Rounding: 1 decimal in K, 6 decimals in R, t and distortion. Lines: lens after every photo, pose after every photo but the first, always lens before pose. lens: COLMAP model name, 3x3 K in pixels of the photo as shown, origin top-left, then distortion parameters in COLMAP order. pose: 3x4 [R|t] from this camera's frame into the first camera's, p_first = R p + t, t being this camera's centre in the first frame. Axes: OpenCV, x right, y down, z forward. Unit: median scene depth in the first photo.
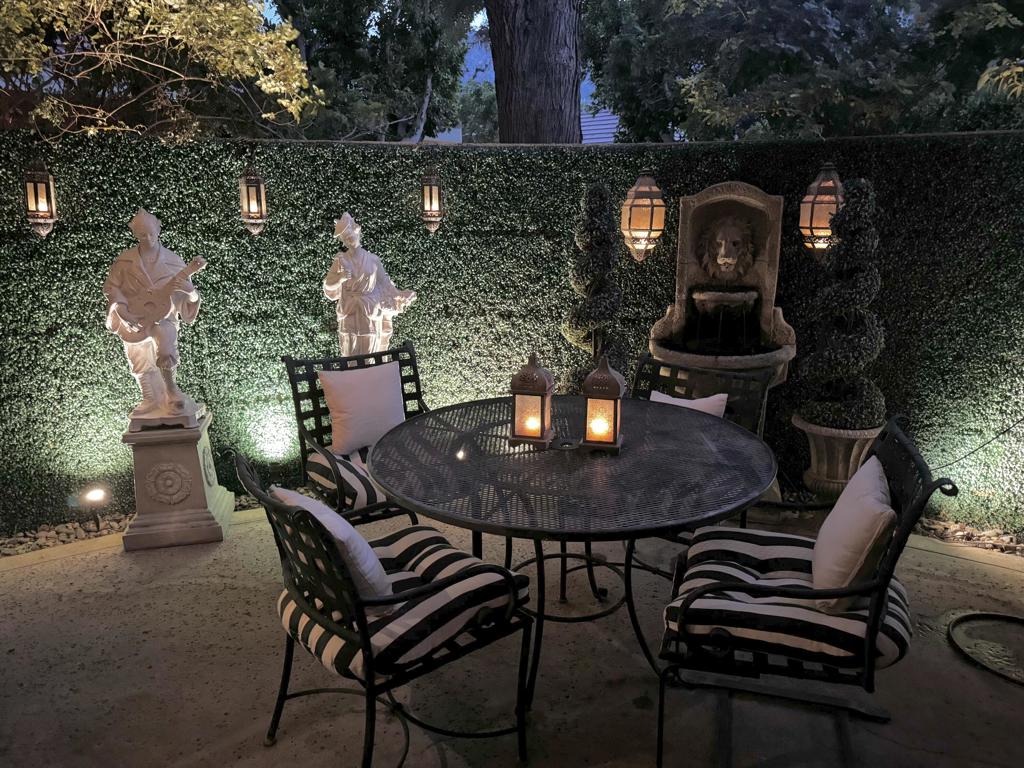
lens RADIAL K [[725.0, 0, 512.0], [0, 725.0, 384.0], [0, 0, 1]] dist [0.109189, -0.313779]
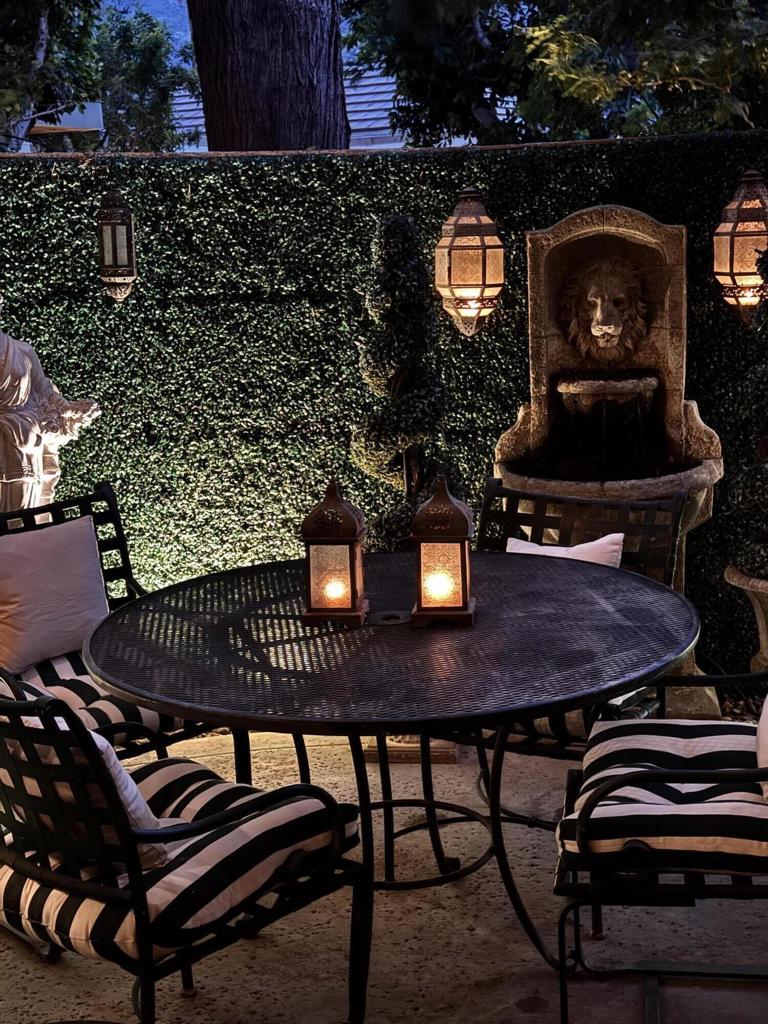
lens RADIAL K [[1582.9, 0, 384.0], [0, 1582.9, 512.0], [0, 0, 1]] dist [0.027522, 0.038739]
pose [[0.988717, -0.055373, 0.139182, -0.088831], [0.064033, 0.996230, -0.058530, 0.051798], [-0.135416, 0.066782, 0.988536, -0.294204]]
